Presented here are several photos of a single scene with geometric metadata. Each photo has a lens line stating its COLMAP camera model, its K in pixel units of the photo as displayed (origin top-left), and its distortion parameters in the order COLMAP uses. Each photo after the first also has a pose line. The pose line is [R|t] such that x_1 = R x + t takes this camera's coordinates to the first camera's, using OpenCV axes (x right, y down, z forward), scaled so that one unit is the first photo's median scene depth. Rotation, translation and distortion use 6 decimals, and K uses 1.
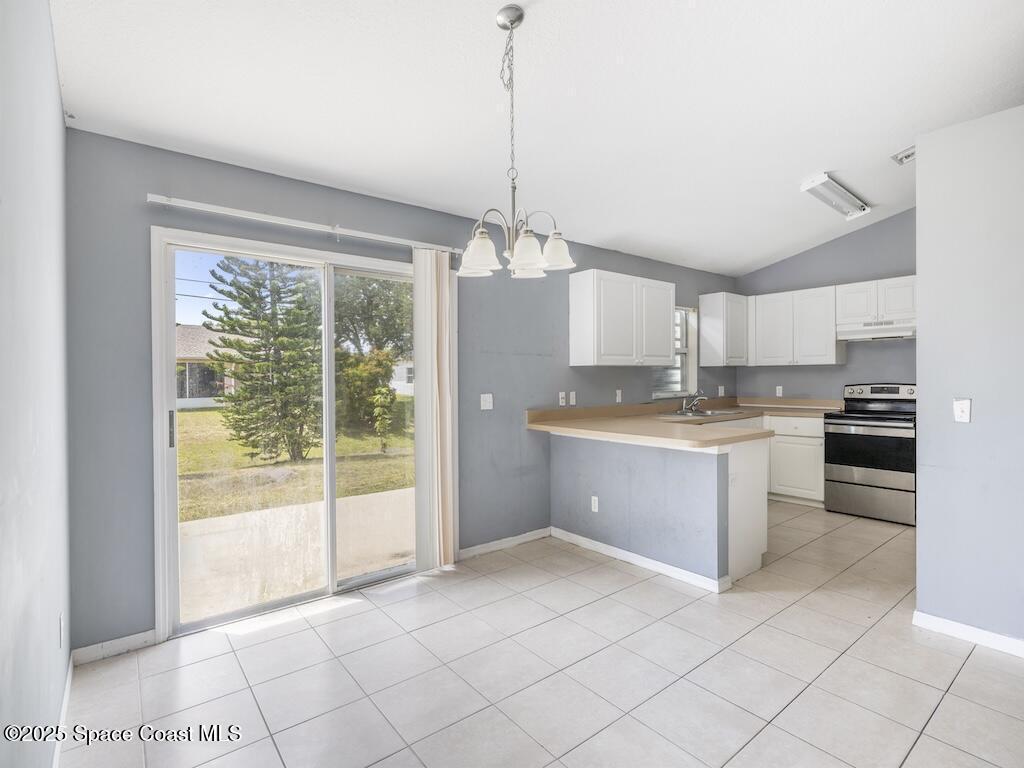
lens RADIAL K [[505.7, 0, 511.7], [0, 505.7, 379.8], [0, 0, 1]] dist [-0.001759, -0.000321]
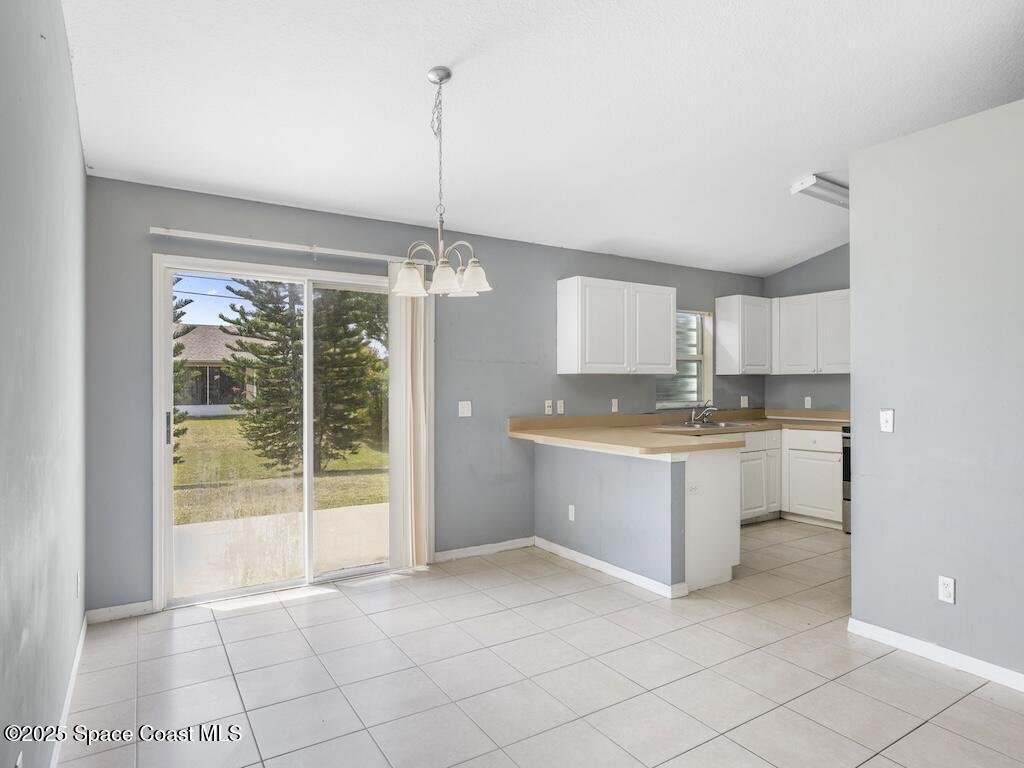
lens RADIAL K [[599.5, 0, 512.0], [0, 599.5, 384.0], [0, 0, 1]] dist [-0.001023, 0.000536]
pose [[0.994305, 0.006632, -0.106366, 0.171231], [-0.007259, 0.999958, -0.005508, -0.001121], [0.106326, 0.006249, 0.994312, -0.188963]]
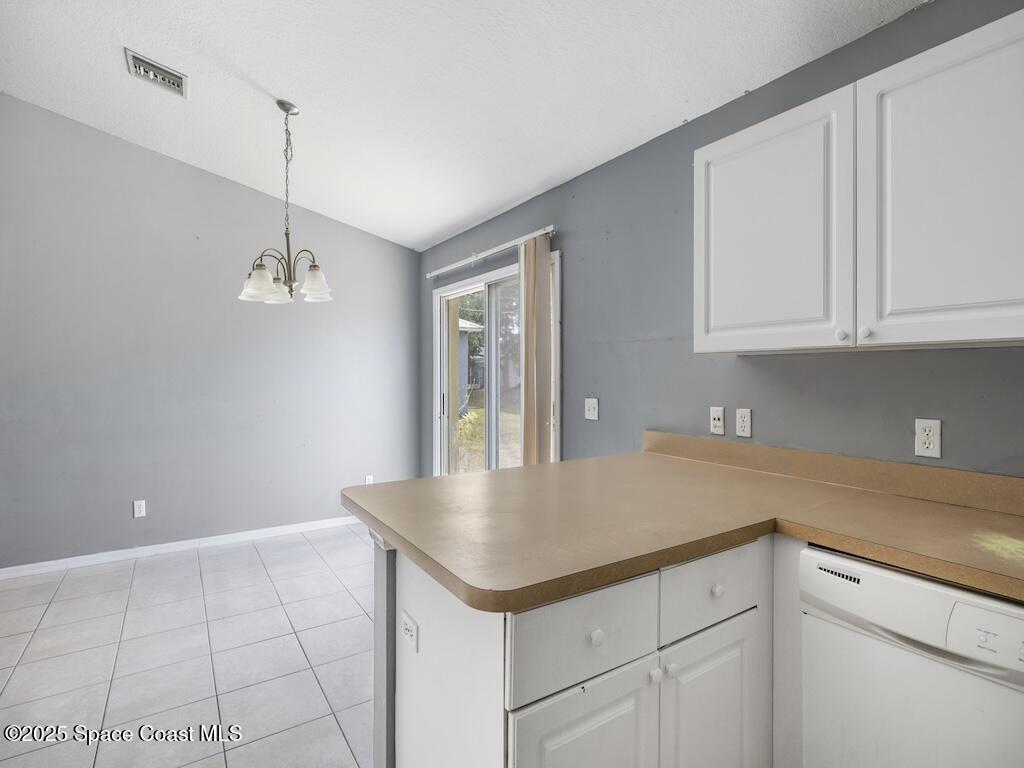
lens RADIAL K [[489.8, 0, 513.9], [0, 489.8, 380.2], [0, 0, 1]] dist [-0.001777, 0.001505]
pose [[-0.068928, 0.018163, -0.997456, 0.680080], [-0.006602, 0.999804, 0.018662, -0.012114], [0.997600, 0.007872, -0.068794, 0.927823]]
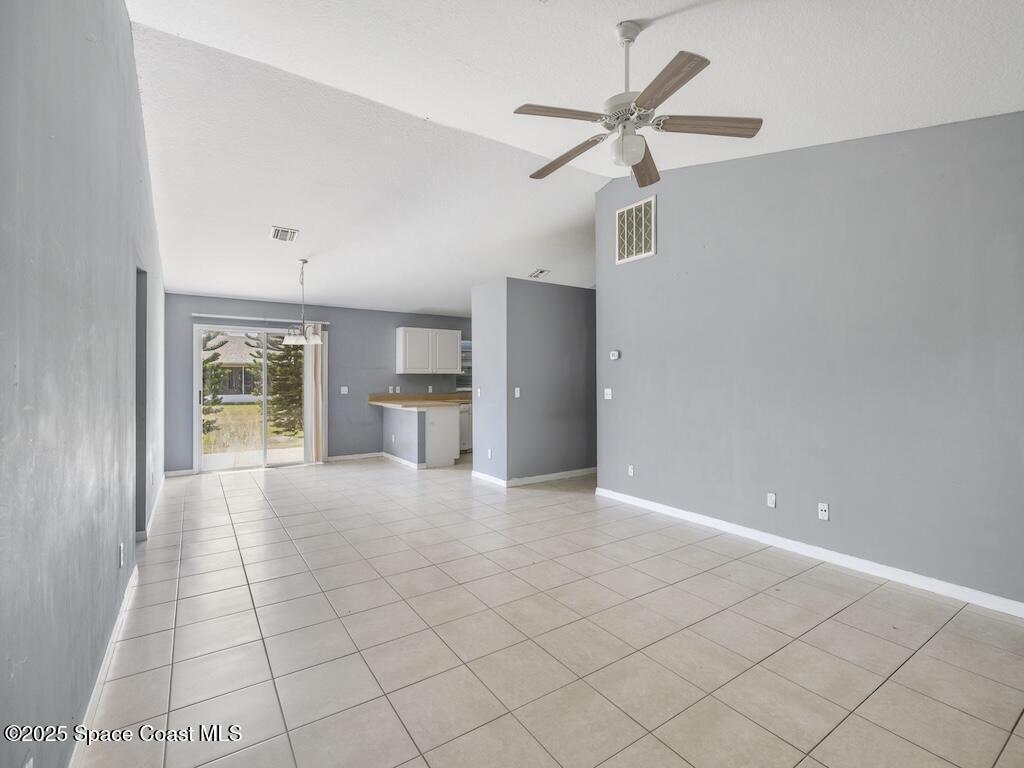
lens RADIAL K [[475.1, 0, 511.1], [0, 475.1, 377.4], [0, 0, 1]] dist [0.001675, 0.000185]
pose [[0.997099, 0.005882, -0.075887, 0.811911], [-0.006678, 0.999925, -0.010246, 0.003865], [0.075821, 0.010723, 0.997064, -0.973459]]
